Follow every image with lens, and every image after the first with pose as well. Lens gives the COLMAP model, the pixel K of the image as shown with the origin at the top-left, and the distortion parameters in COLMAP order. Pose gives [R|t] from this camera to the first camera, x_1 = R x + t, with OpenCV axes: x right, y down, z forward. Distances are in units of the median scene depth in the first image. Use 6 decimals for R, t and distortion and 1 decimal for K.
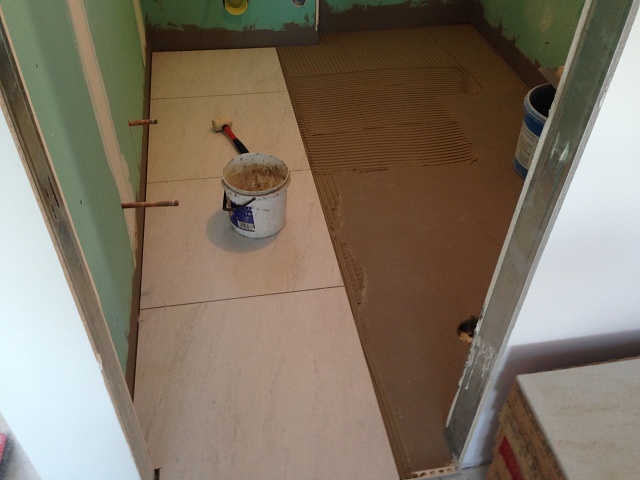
lens RADIAL K [[584.6, 0, 320.0], [0, 584.6, 240.0], [0, 0, 1]] dist [0.122045, -0.187896]
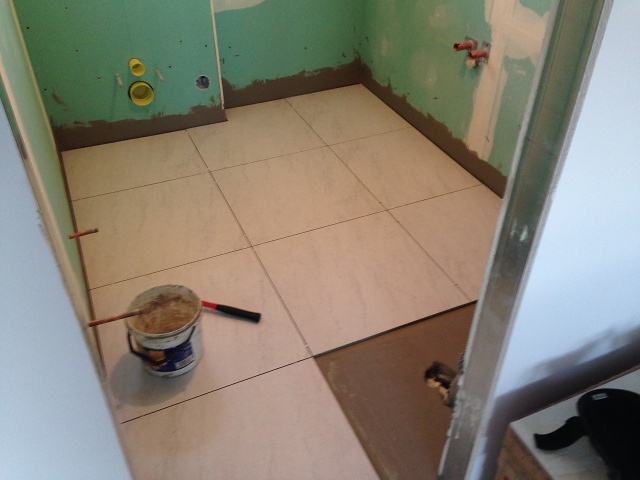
lens RADIAL K [[584.6, 0, 320.0], [0, 584.6, 240.0], [0, 0, 1]] dist [0.122045, -0.187896]
pose [[0.971234, -0.164439, 0.172230, -0.064693], [0.175784, 0.983016, -0.052724, -0.048552], [-0.160635, 0.081483, 0.983645, -0.034278]]
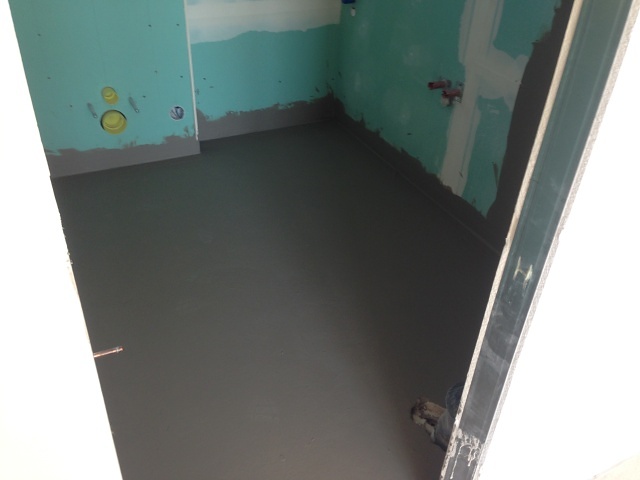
lens RADIAL K [[584.6, 0, 320.0], [0, 584.6, 240.0], [0, 0, 1]] dist [0.122045, -0.187896]
pose [[0.956589, -0.147951, 0.251095, -0.096422], [0.174810, 0.980648, -0.088149, -0.061465], [-0.233194, 0.128216, 0.963940, -0.022326]]
